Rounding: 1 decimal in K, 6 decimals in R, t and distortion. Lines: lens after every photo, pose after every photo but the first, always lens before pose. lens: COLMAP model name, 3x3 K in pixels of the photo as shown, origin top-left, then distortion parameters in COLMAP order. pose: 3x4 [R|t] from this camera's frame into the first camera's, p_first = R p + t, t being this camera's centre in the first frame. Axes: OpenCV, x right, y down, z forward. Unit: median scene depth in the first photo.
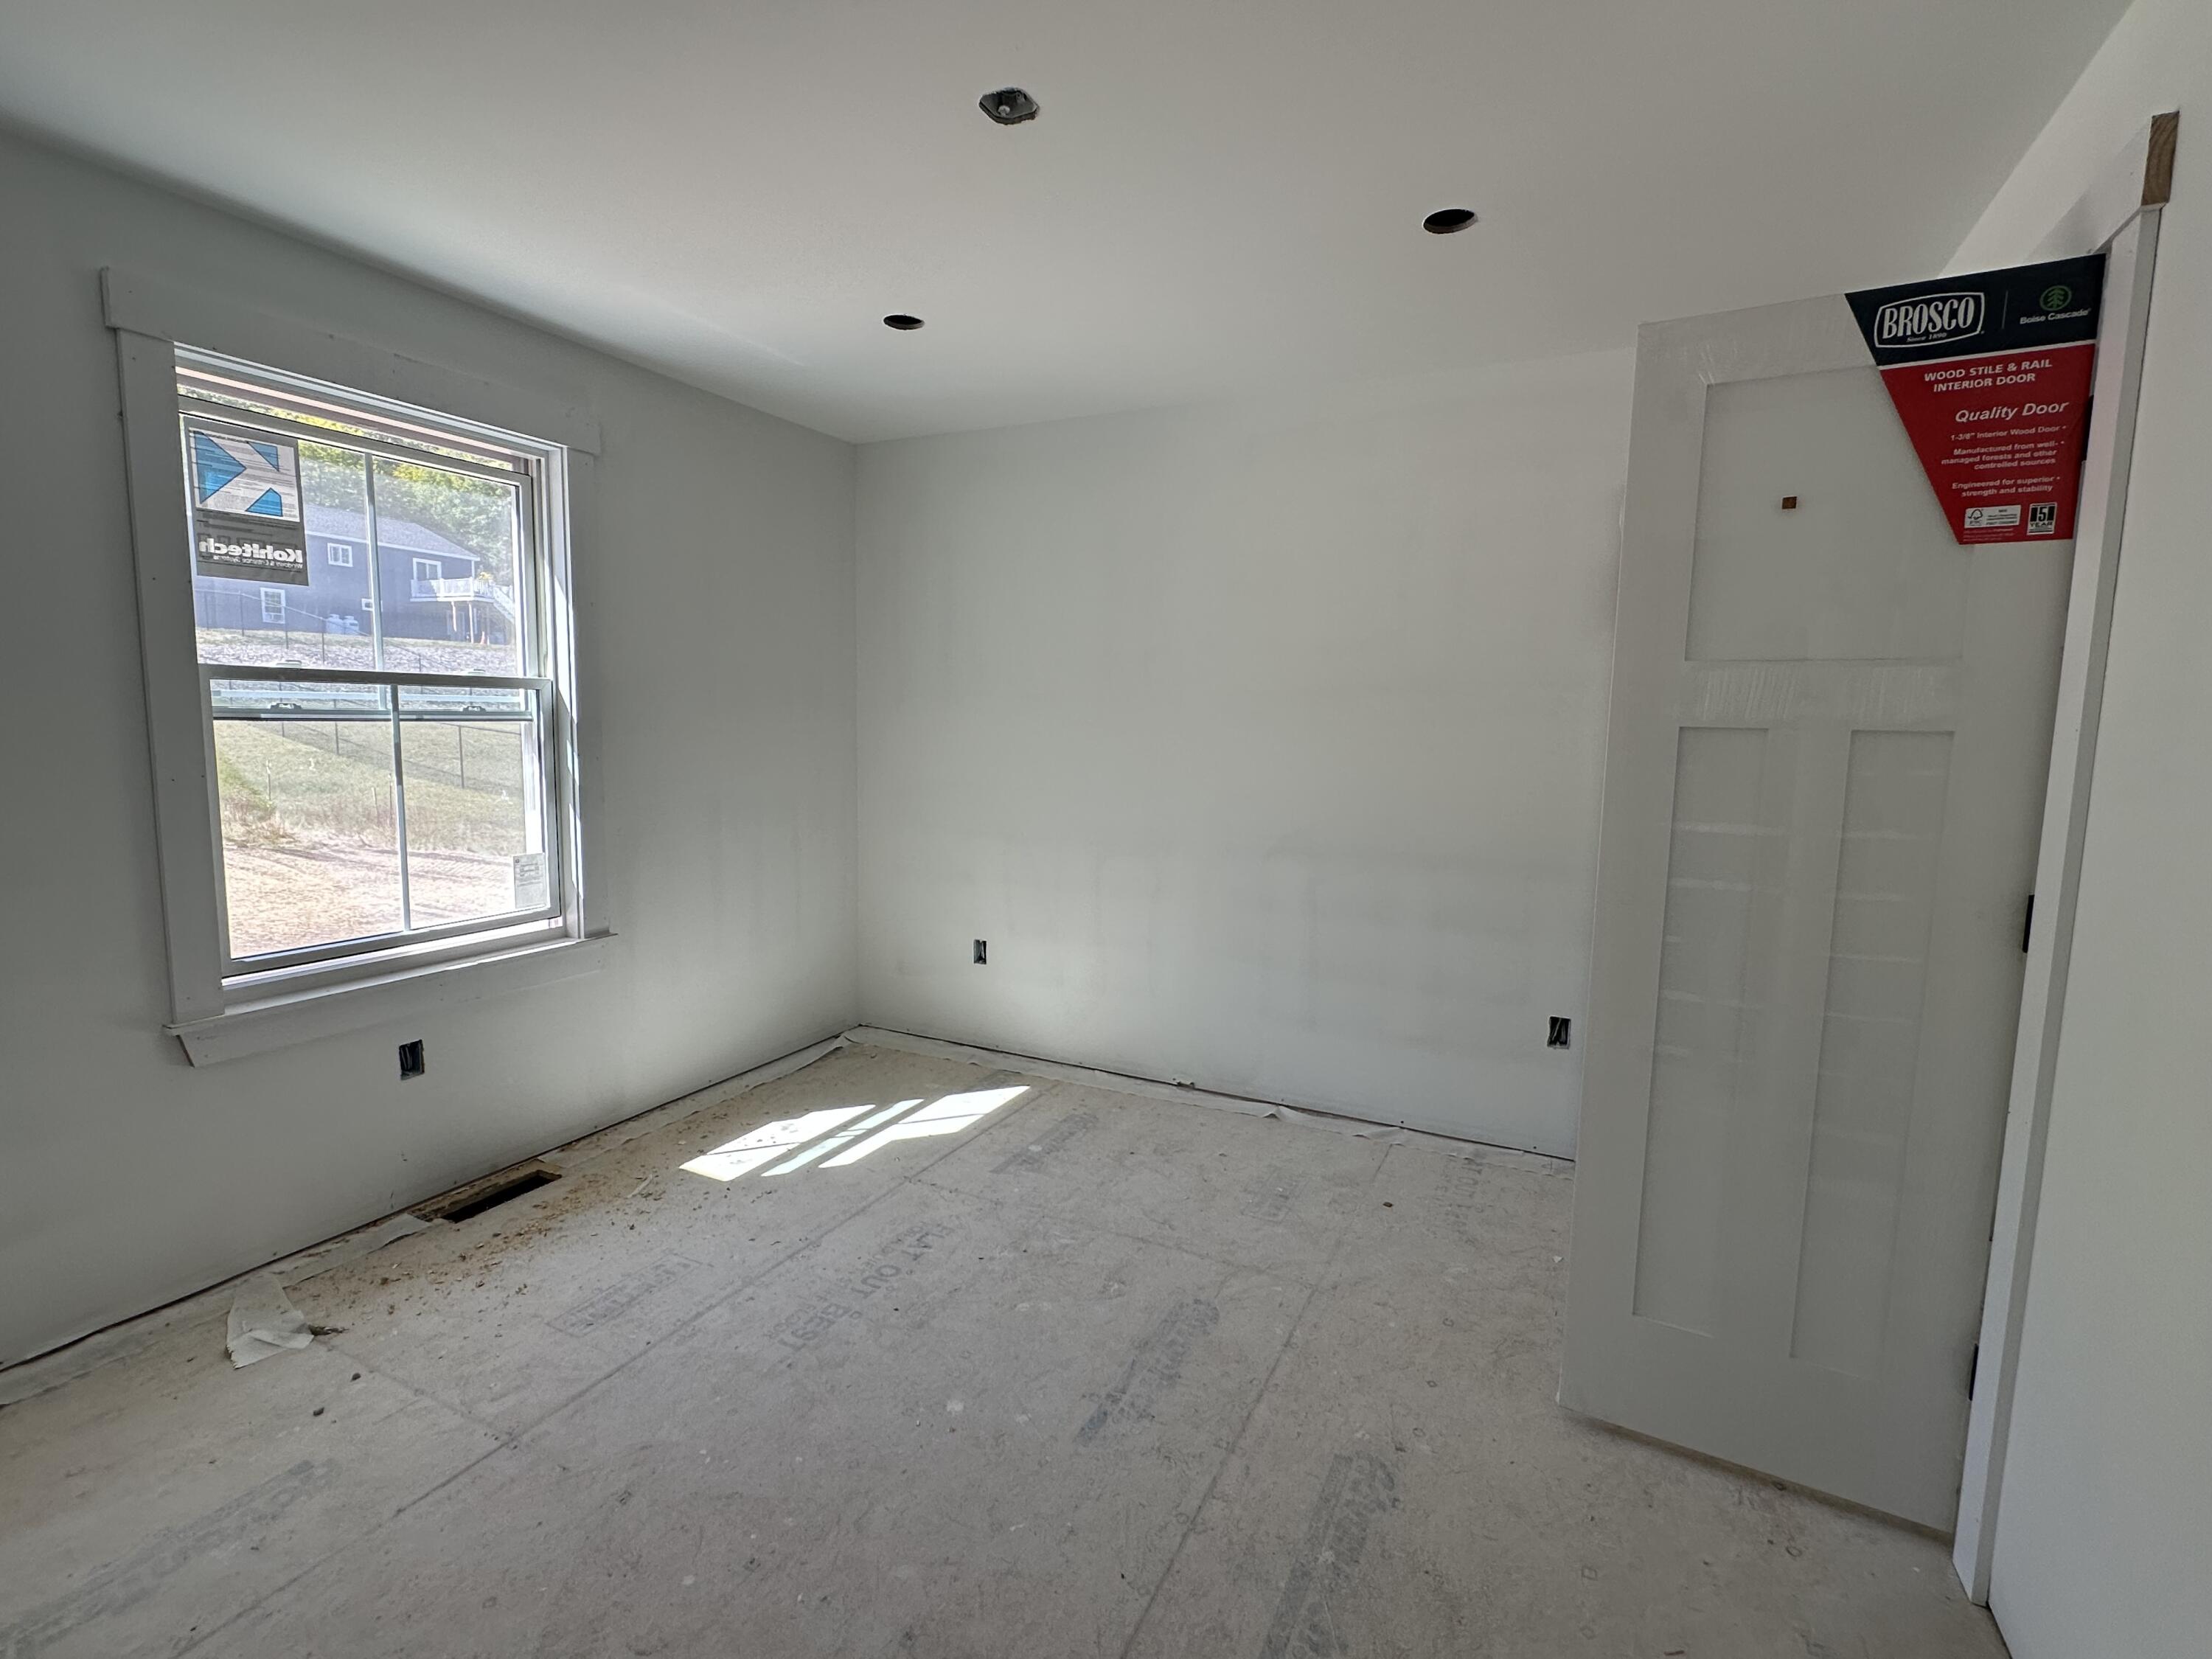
lens RADIAL K [[1014.2, 0, 1097.5], [0, 1014.2, 829.2], [0, 0, 1]] dist [0.000717, 0.000555]
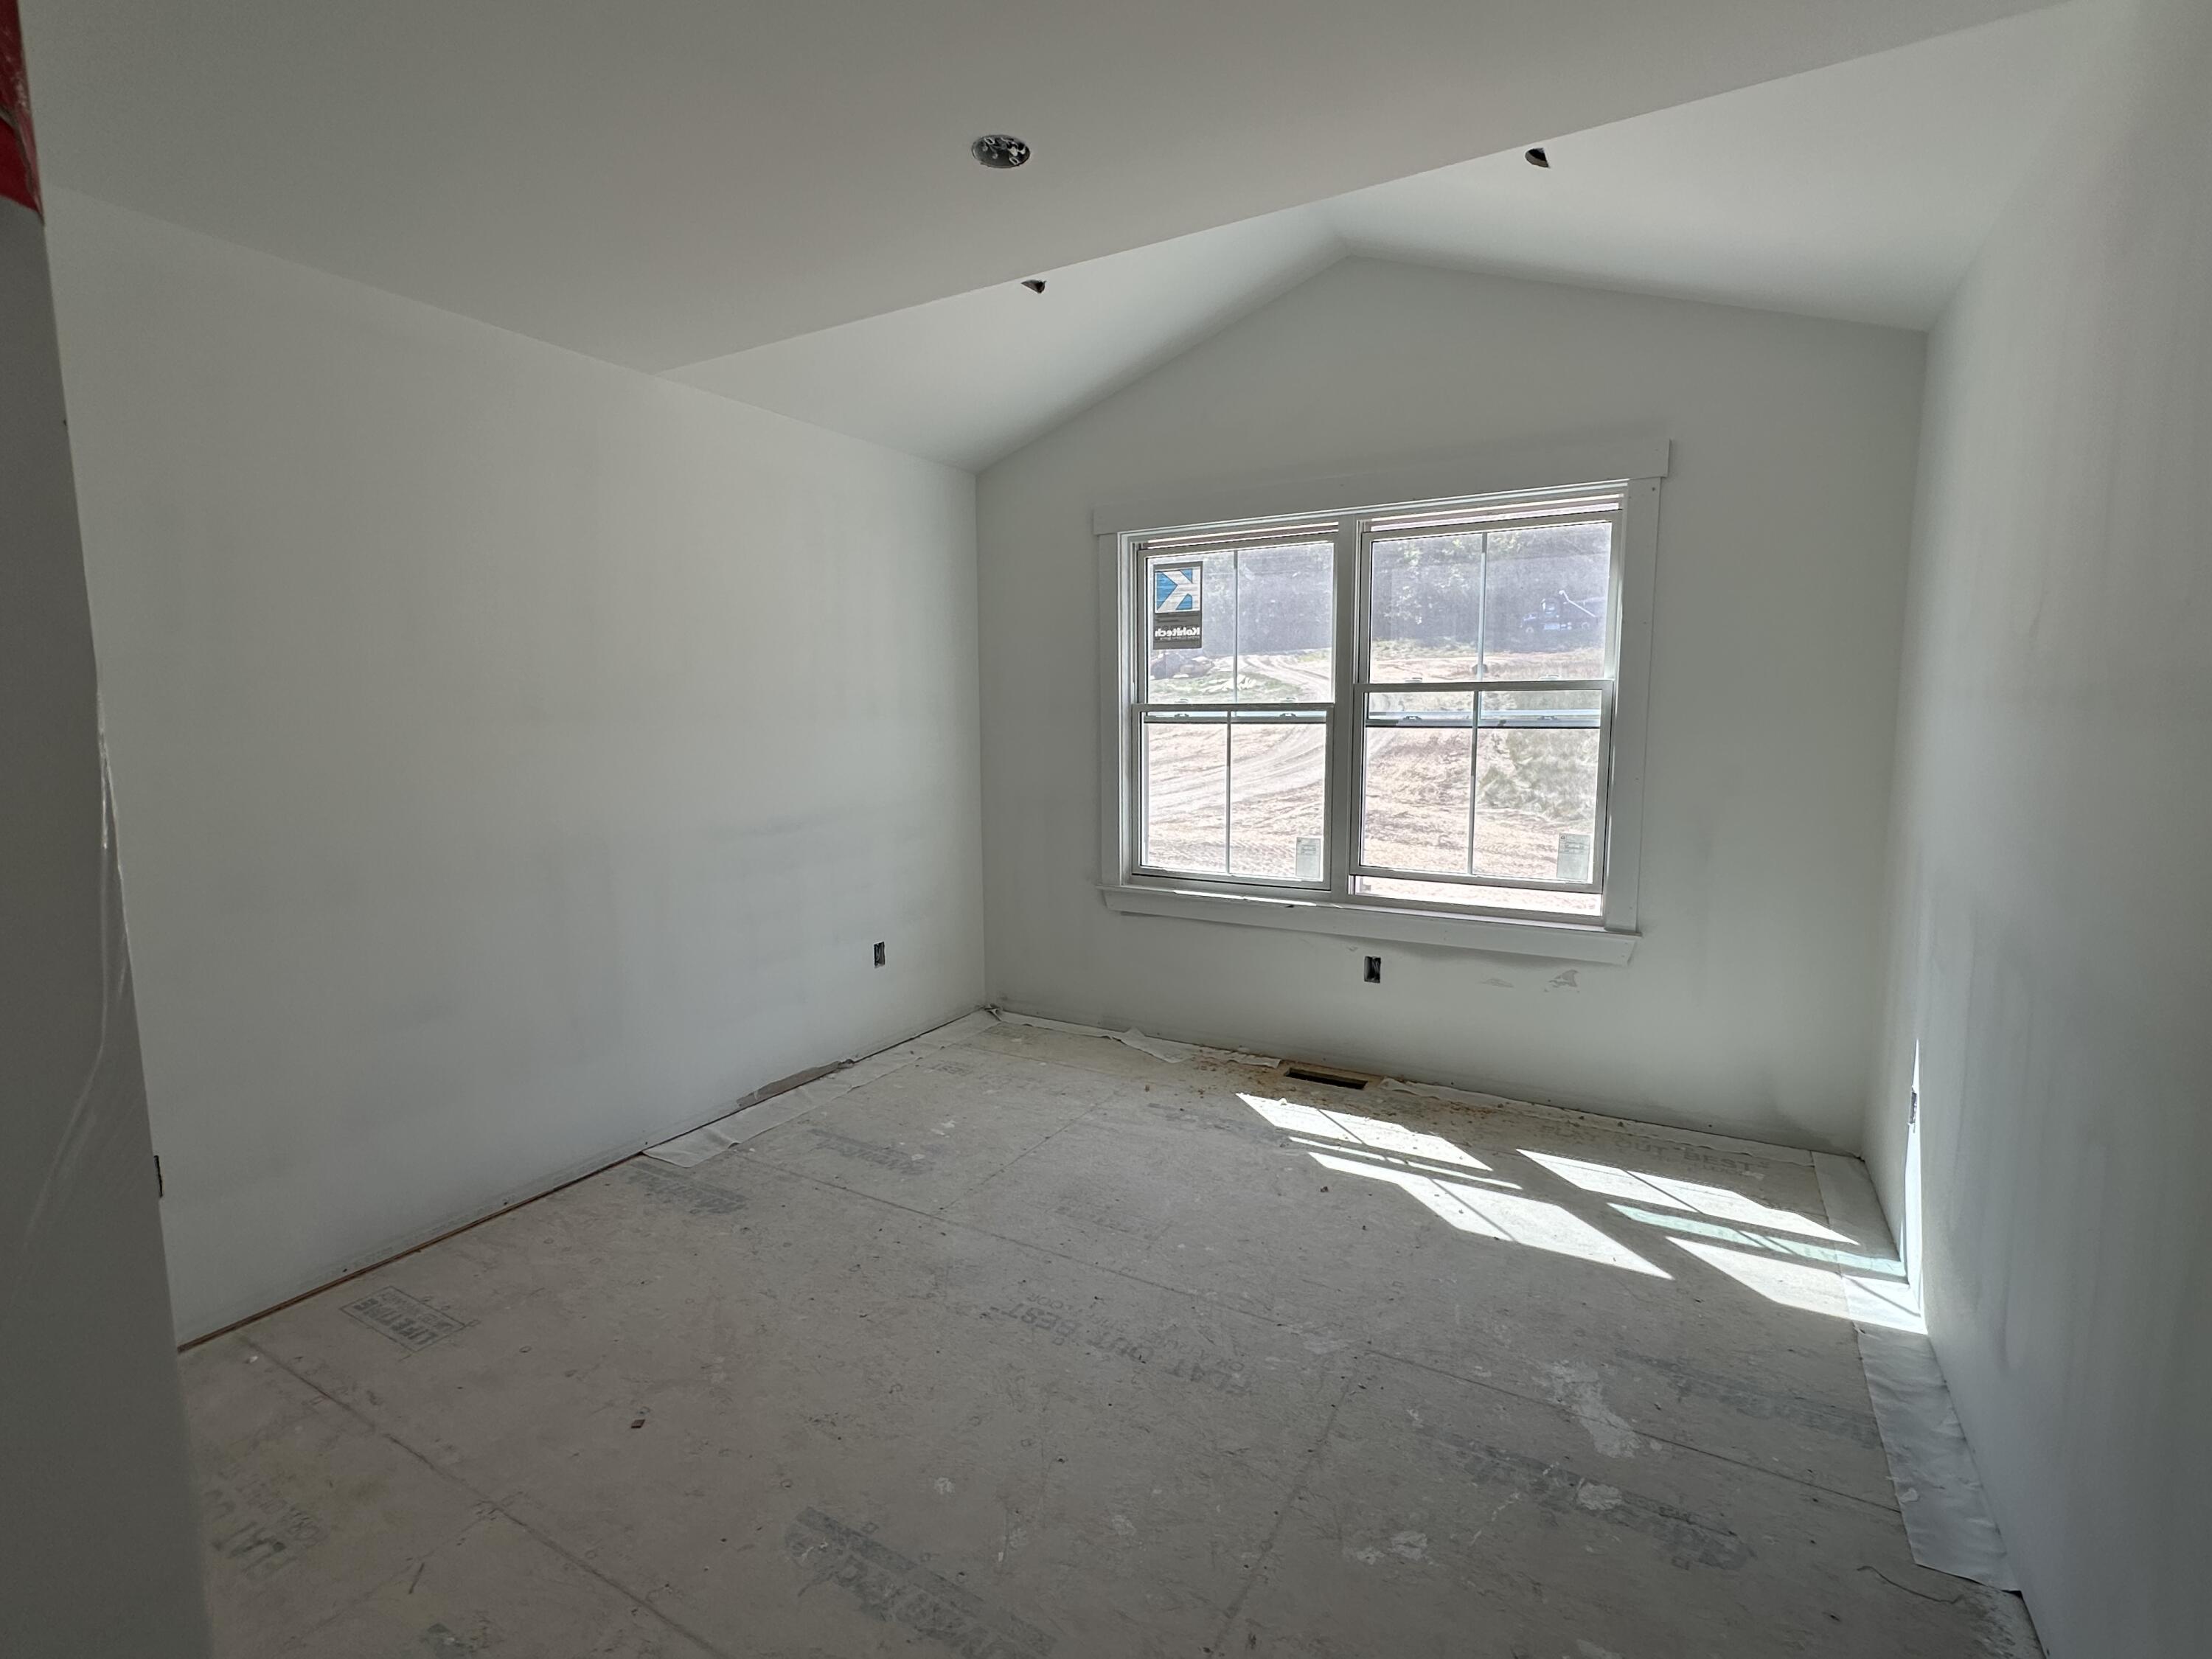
lens RADIAL K [[1014.2, 0, 1107.6], [0, 1014.2, 813.7], [0, 0, 1]] dist [0.000717, 0.000555]
pose [[0.004198, 0.118839, -0.992905, 0.907218], [-0.108459, 0.987110, 0.117687, -0.155557], [0.994092, 0.107195, 0.017033, 0.866313]]
